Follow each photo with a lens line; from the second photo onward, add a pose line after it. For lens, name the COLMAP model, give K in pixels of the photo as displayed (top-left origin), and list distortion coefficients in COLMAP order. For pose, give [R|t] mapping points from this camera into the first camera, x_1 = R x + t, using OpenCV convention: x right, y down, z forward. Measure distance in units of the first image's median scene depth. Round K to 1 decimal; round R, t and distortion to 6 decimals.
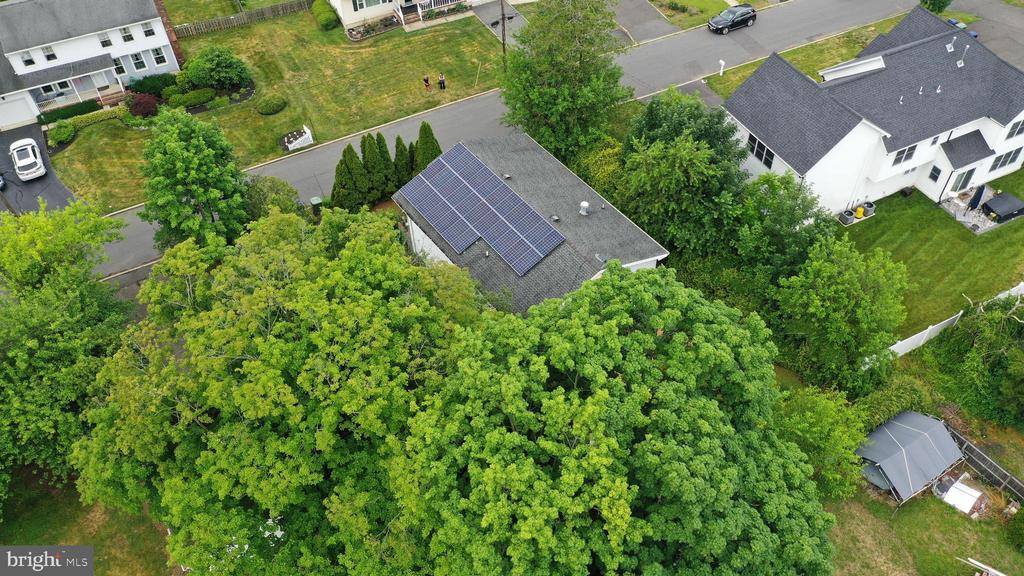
lens RADIAL K [[804.8, 0, 513.8], [0, 804.8, 287.0], [0, 0, 1]] dist [0.009725, -0.014673]
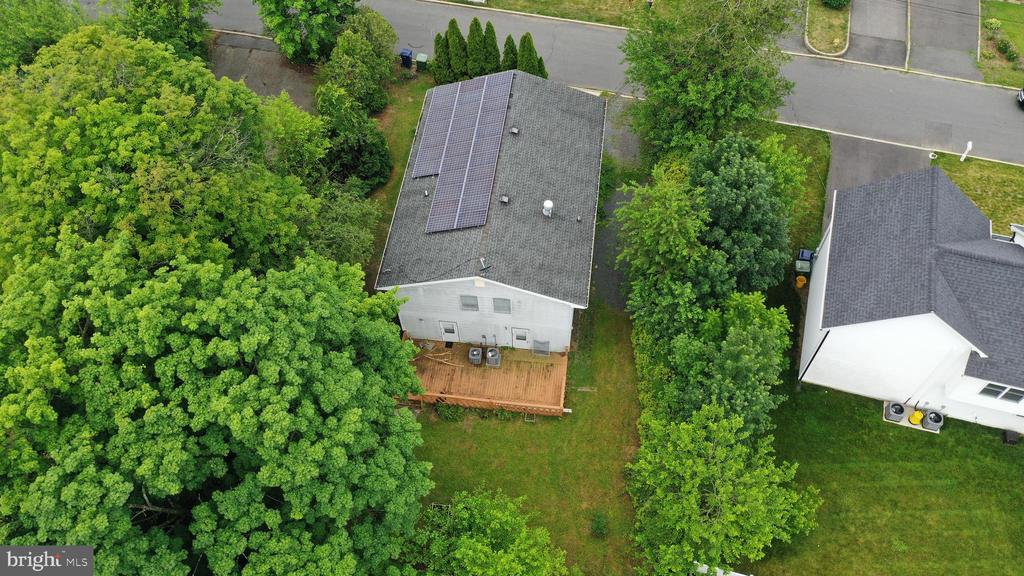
lens RADIAL K [[804.8, 0, 512.5], [0, 804.8, 284.6], [0, 0, 1]] dist [0.009725, -0.014673]
pose [[0.738250, 0.566183, -0.366639, 0.299442], [-0.492391, 0.823846, 0.280766, -0.180192], [0.461019, -0.026746, 0.886987, 0.158108]]
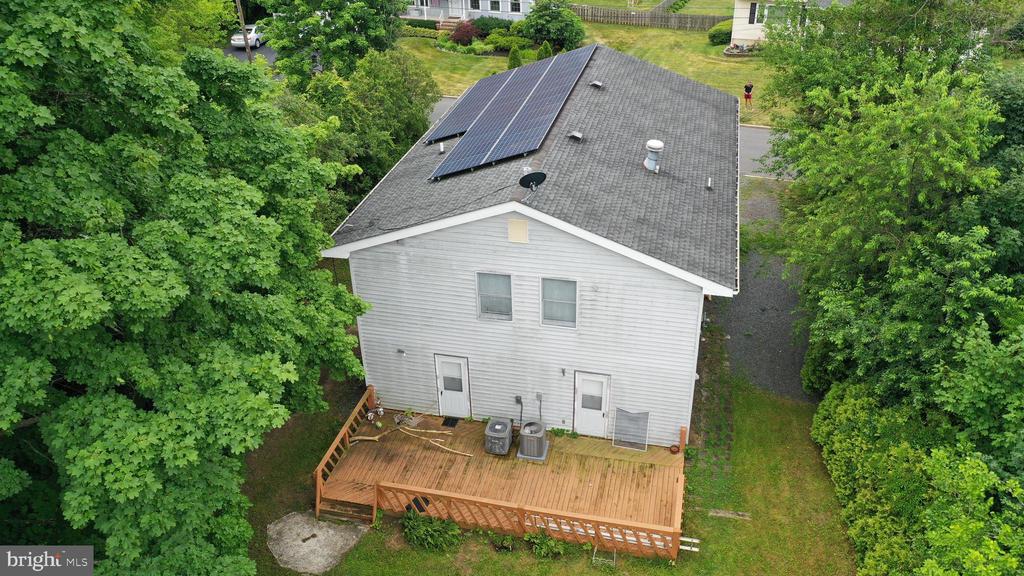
lens RADIAL K [[804.8, 0, 513.1], [0, 804.8, 289.0], [0, 0, 1]] dist [0.009725, -0.014673]
pose [[0.662951, 0.395142, -0.635892, 0.259427], [-0.549032, 0.834047, -0.054120, 0.029144], [0.508979, 0.385004, 0.769878, 0.448340]]
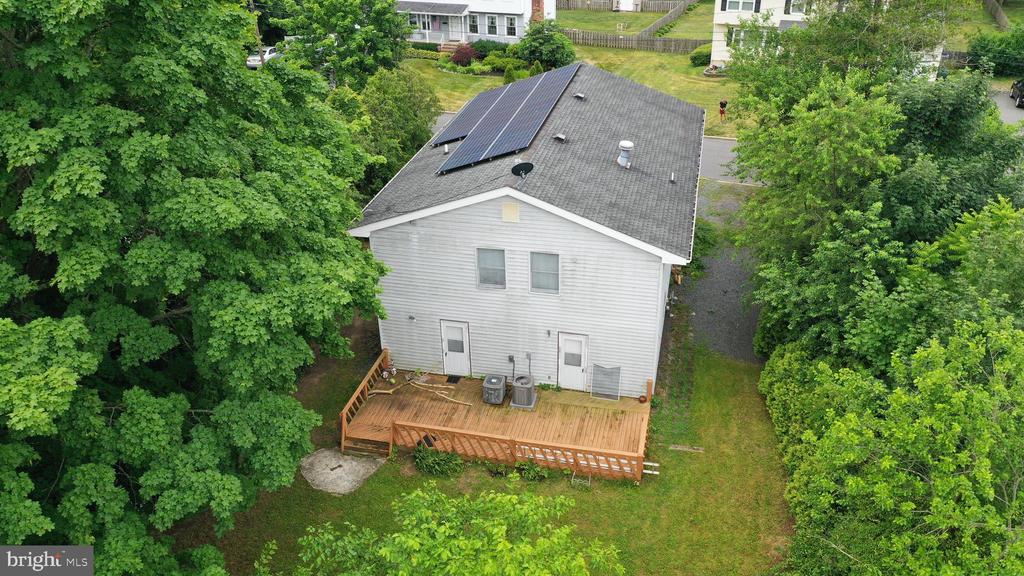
lens RADIAL K [[804.8, 0, 510.1], [0, 804.8, 287.0], [0, 0, 1]] dist [0.009725, -0.014673]
pose [[0.662811, 0.377294, -0.646786, 0.308394], [-0.550193, 0.831302, -0.078897, 0.050286], [0.507907, 0.408151, 0.758580, 0.410120]]
